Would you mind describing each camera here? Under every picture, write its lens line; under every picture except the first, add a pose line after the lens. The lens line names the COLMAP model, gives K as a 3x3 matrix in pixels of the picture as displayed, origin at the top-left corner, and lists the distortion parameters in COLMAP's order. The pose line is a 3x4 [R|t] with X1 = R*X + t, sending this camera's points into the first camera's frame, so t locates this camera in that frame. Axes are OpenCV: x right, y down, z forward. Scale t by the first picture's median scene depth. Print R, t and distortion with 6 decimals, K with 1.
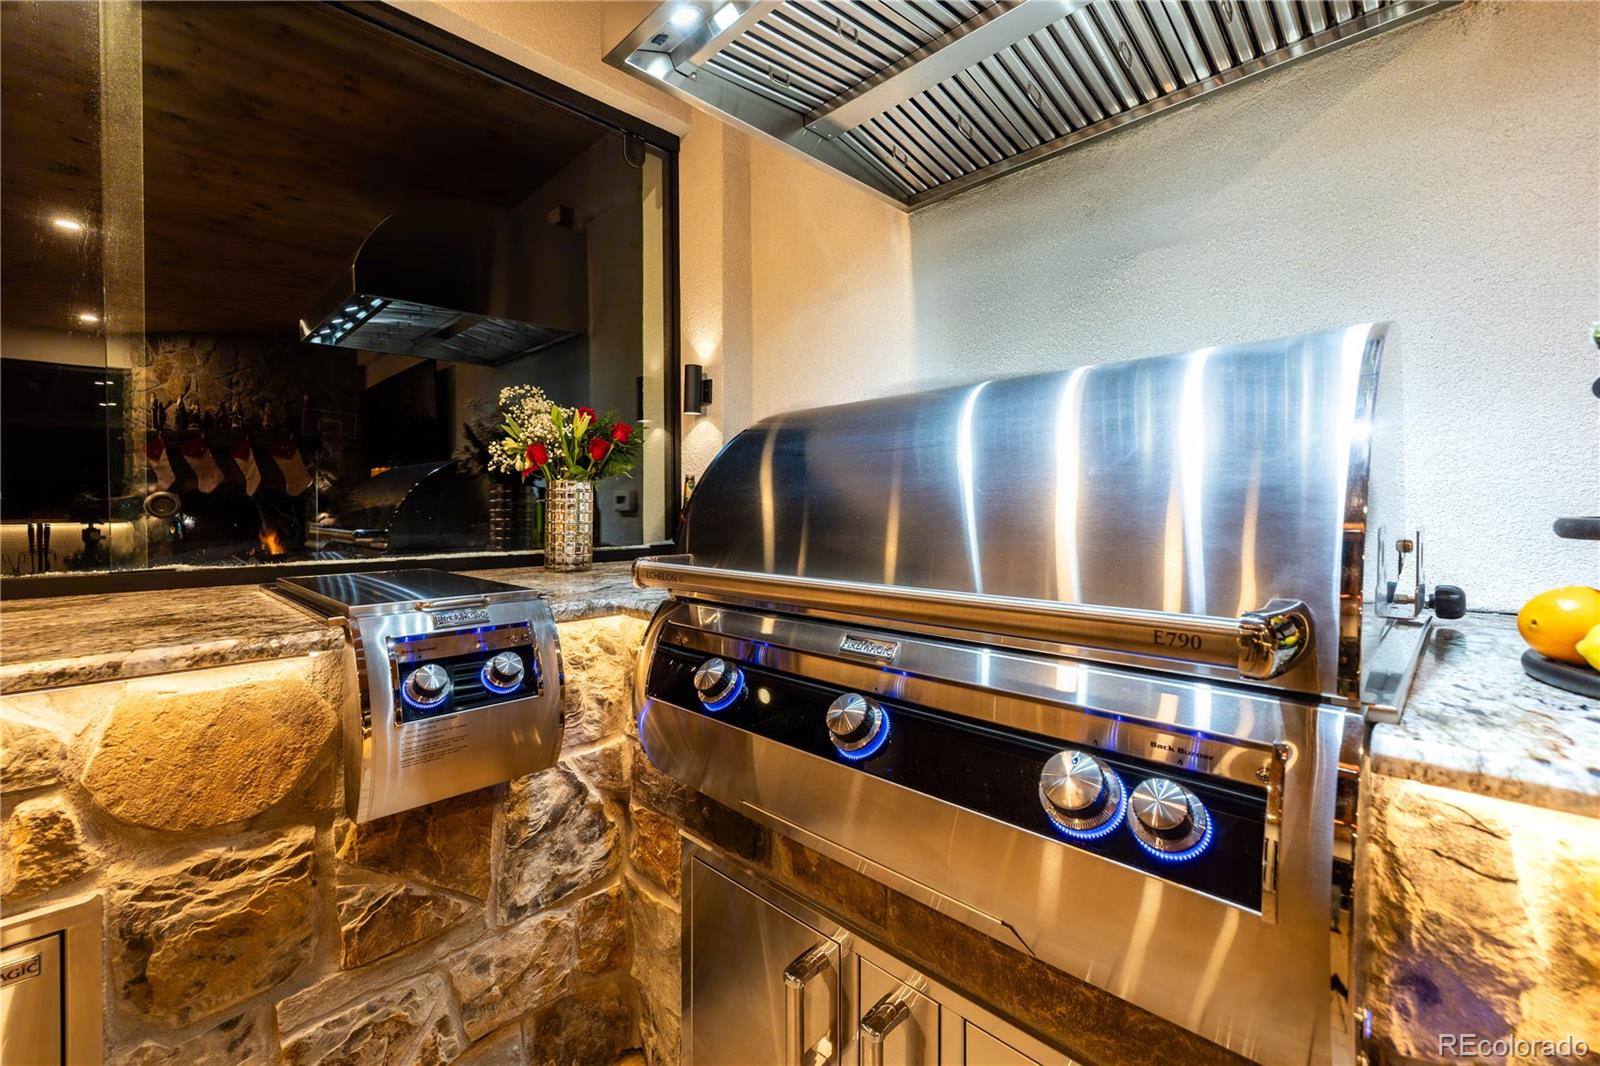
lens RADIAL K [[672.8, 0, 792.0], [0, 672.8, 515.4], [0, 0, 1]] dist [0.002113, -0.000276]
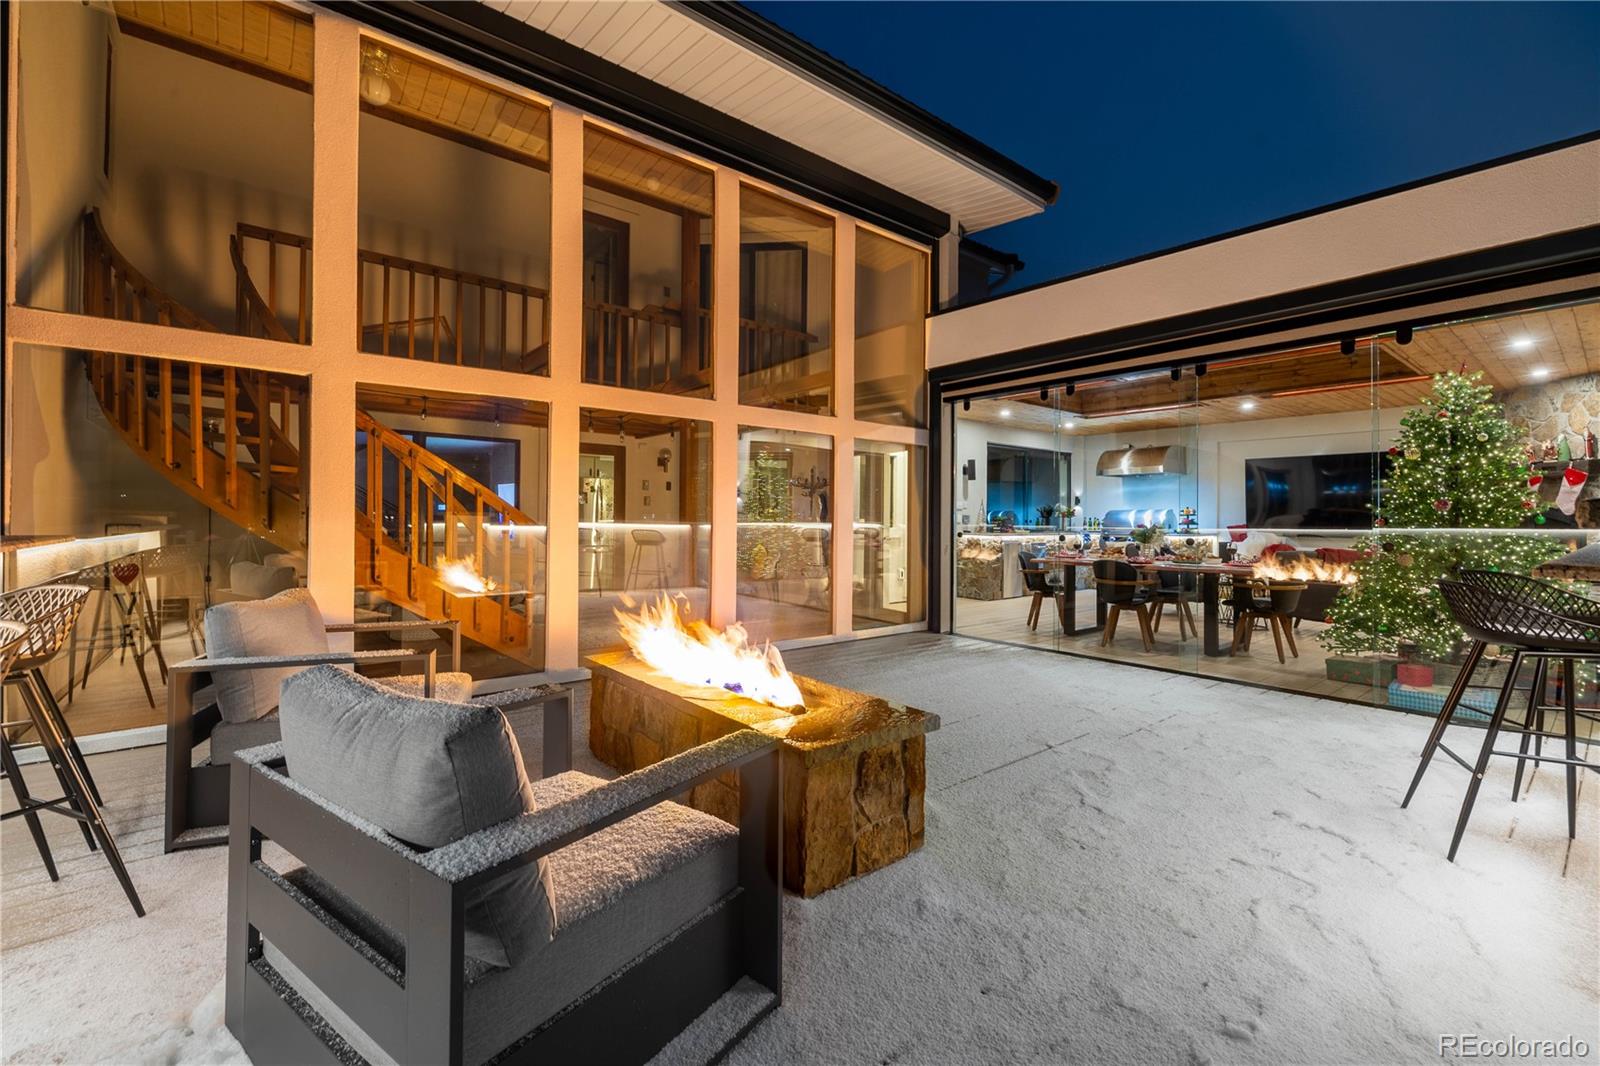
lens RADIAL K [[672.8, 0, 792.0], [0, 672.8, 515.4], [0, 0, 1]] dist [0.002113, -0.000276]
pose [[0.993972, 0.008559, -0.109298, -3.270790], [-0.010907, 0.999722, -0.020905, 0.121558], [0.109089, 0.021971, 0.993789, -8.316009]]
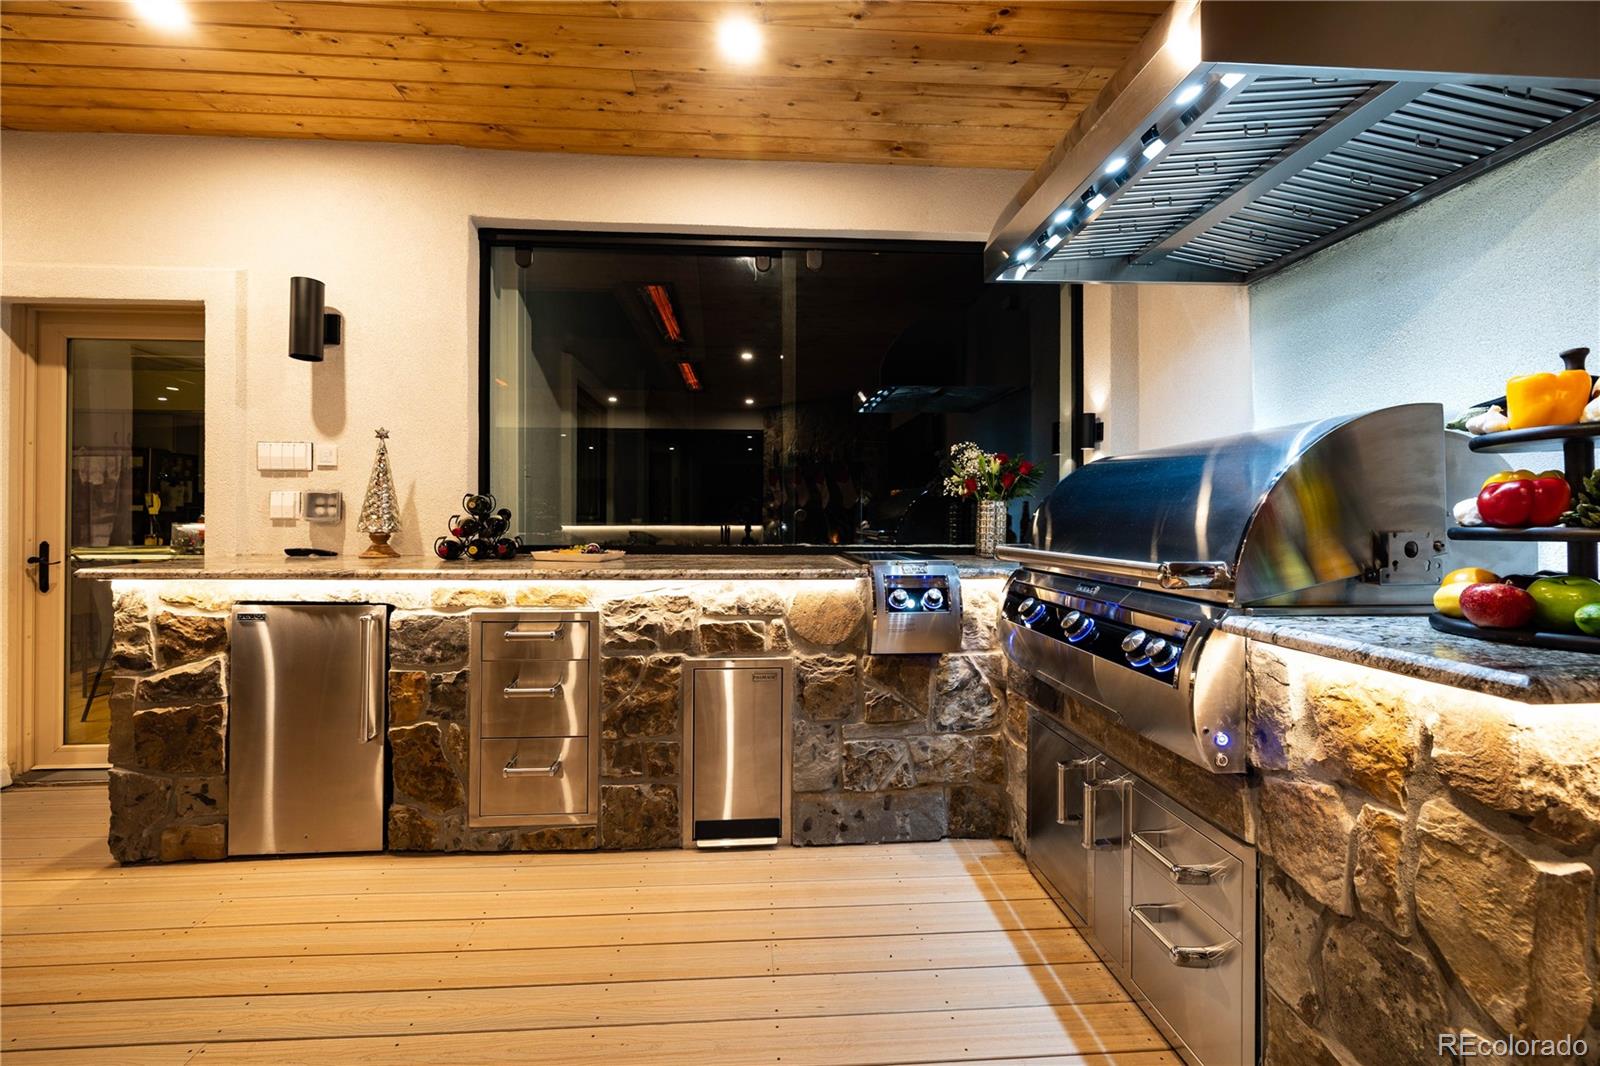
lens RADIAL K [[672.8, 0, 792.0], [0, 672.8, 515.4], [0, 0, 1]] dist [0.002113, -0.000276]
pose [[0.753315, 0.002767, -0.657654, 0.511335], [-0.012829, 0.999863, -0.010488, 0.007816], [0.657534, 0.016338, 0.753247, -0.709953]]
